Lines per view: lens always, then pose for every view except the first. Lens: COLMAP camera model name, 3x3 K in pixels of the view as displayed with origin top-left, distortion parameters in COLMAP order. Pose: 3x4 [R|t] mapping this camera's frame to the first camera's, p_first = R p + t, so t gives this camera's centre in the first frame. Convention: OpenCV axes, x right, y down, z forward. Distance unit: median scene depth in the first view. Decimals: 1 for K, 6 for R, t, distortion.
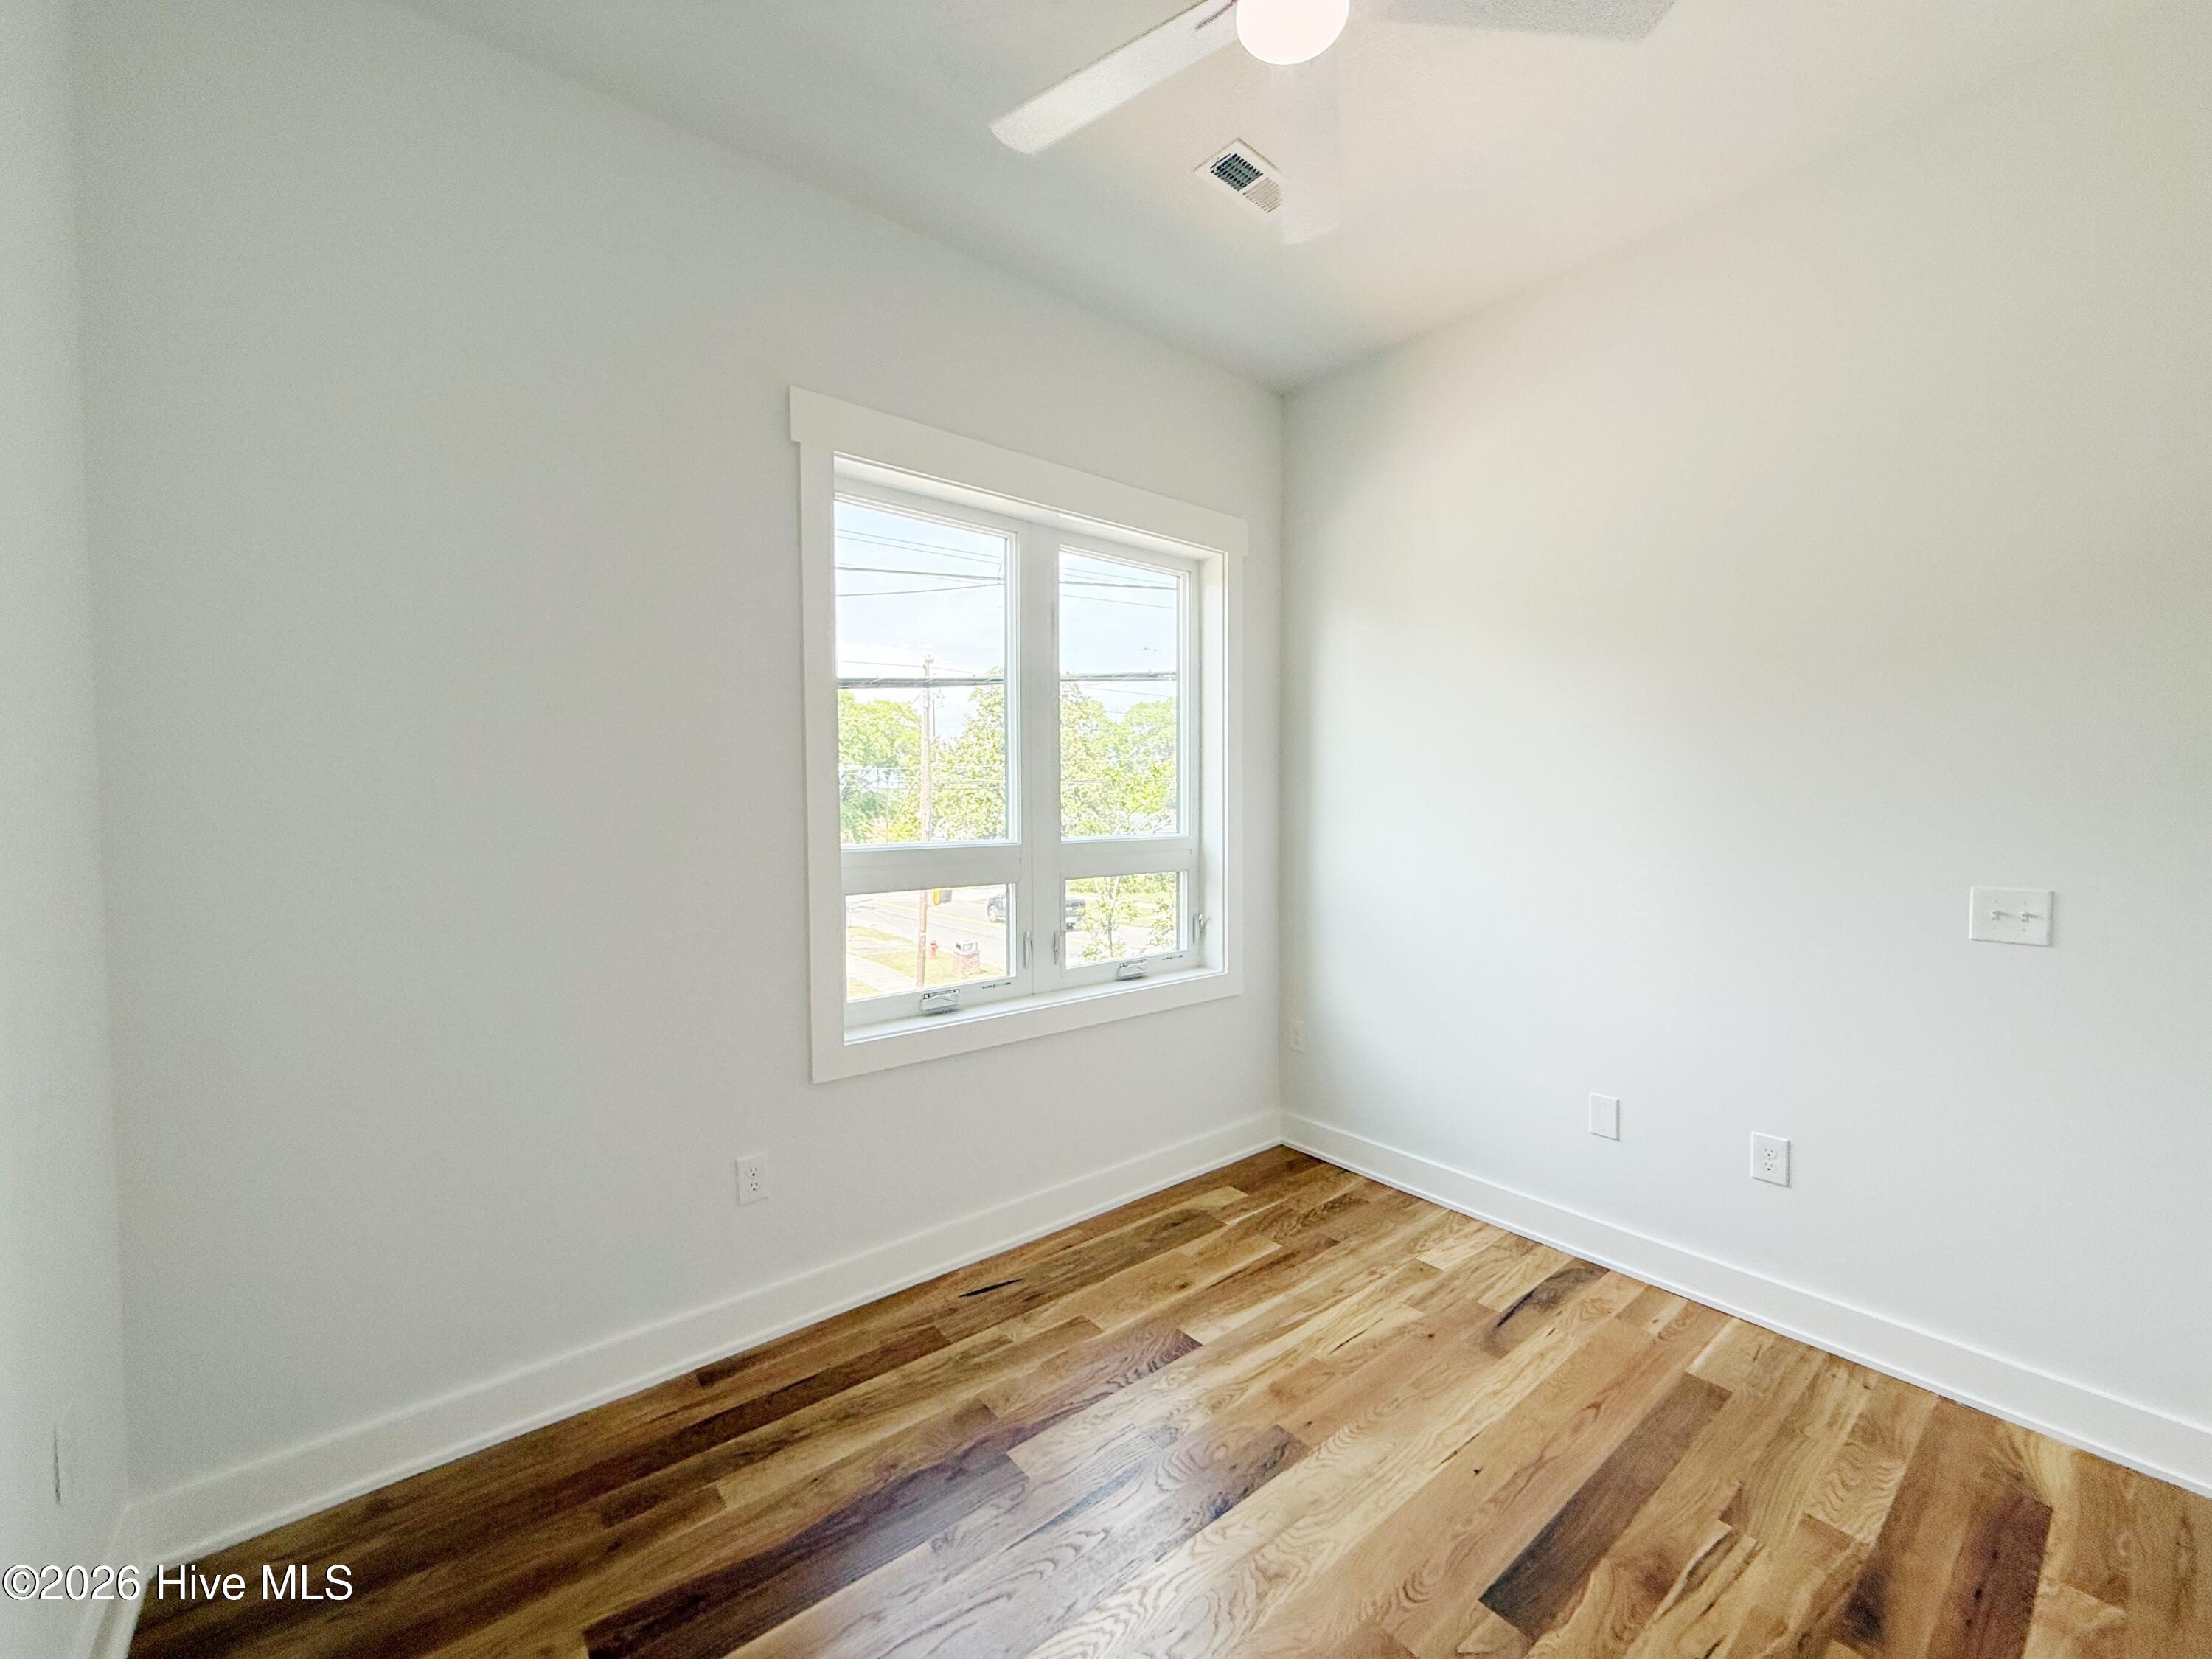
lens RADIAL K [[881.4, 0, 1109.9], [0, 881.4, 829.9], [0, 0, 1]] dist [0.003069, 0.000232]
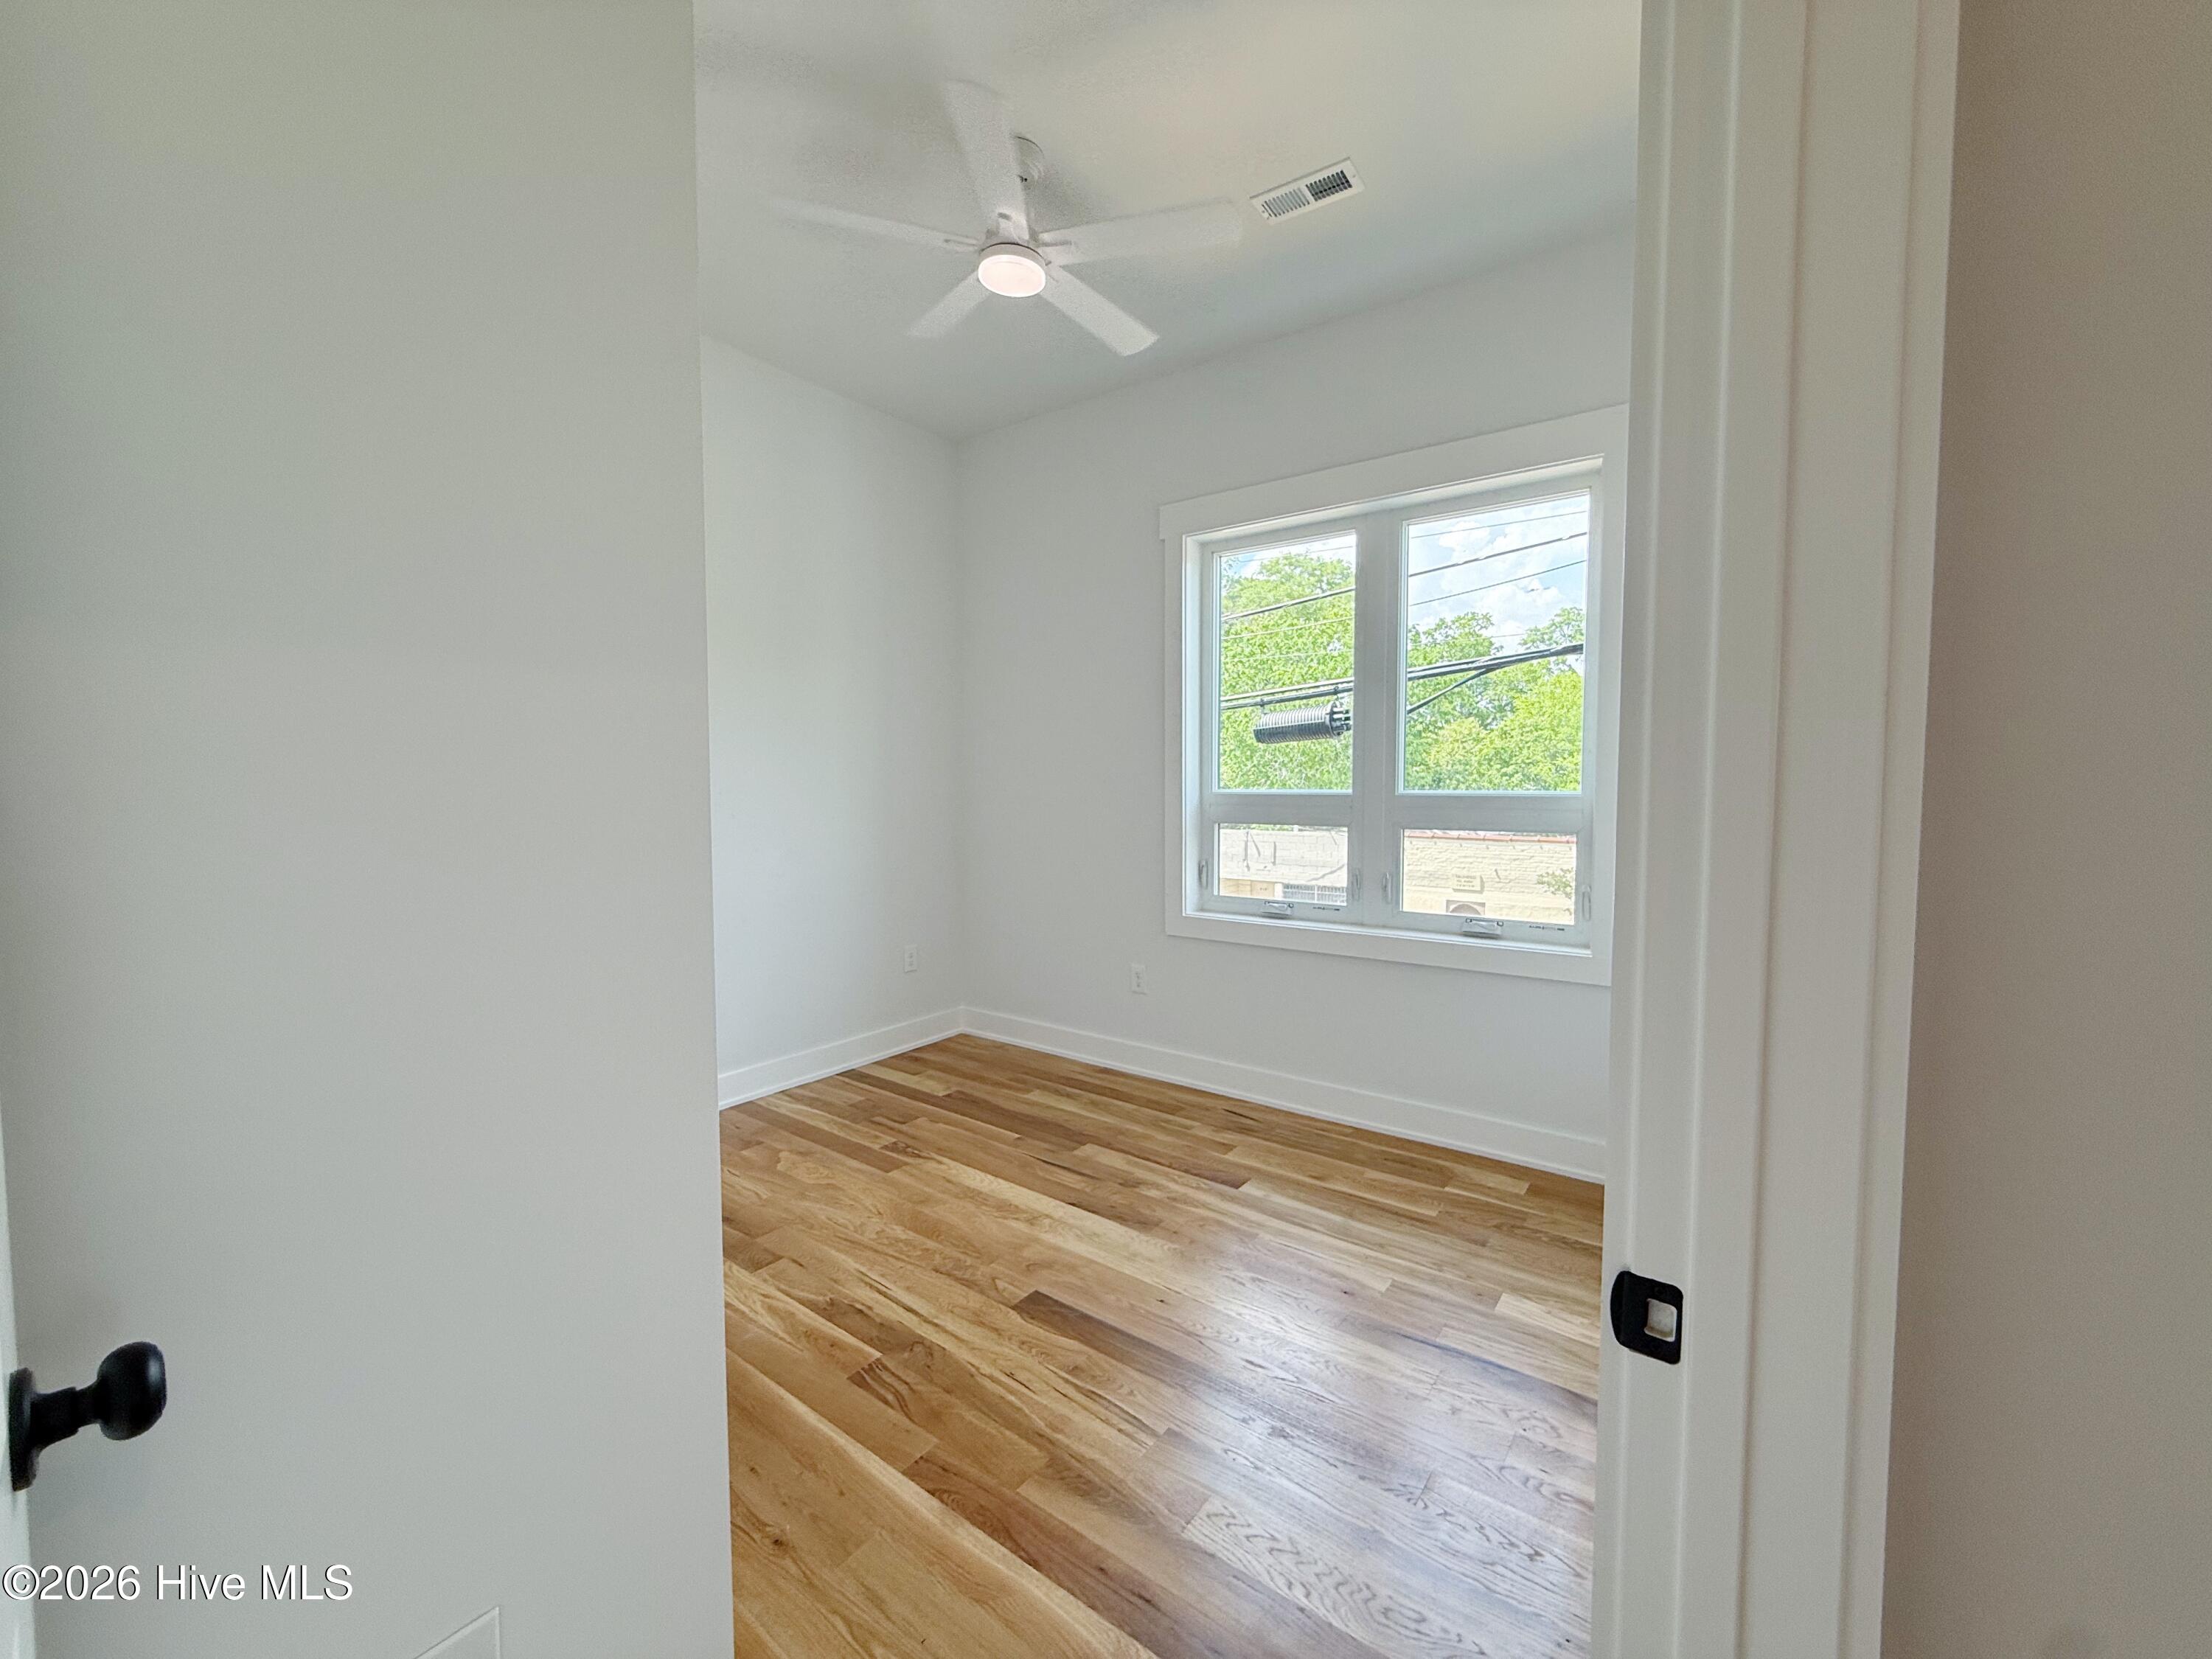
lens RADIAL K [[881.4, 0, 1098.5], [0, 881.4, 834.5], [0, 0, 1]] dist [0.003069, 0.000232]
pose [[0.244976, 0.058856, -0.967741, 1.031106], [-0.029561, 0.998145, 0.053222, 0.018533], [0.969078, 0.015570, 0.246261, 0.412672]]
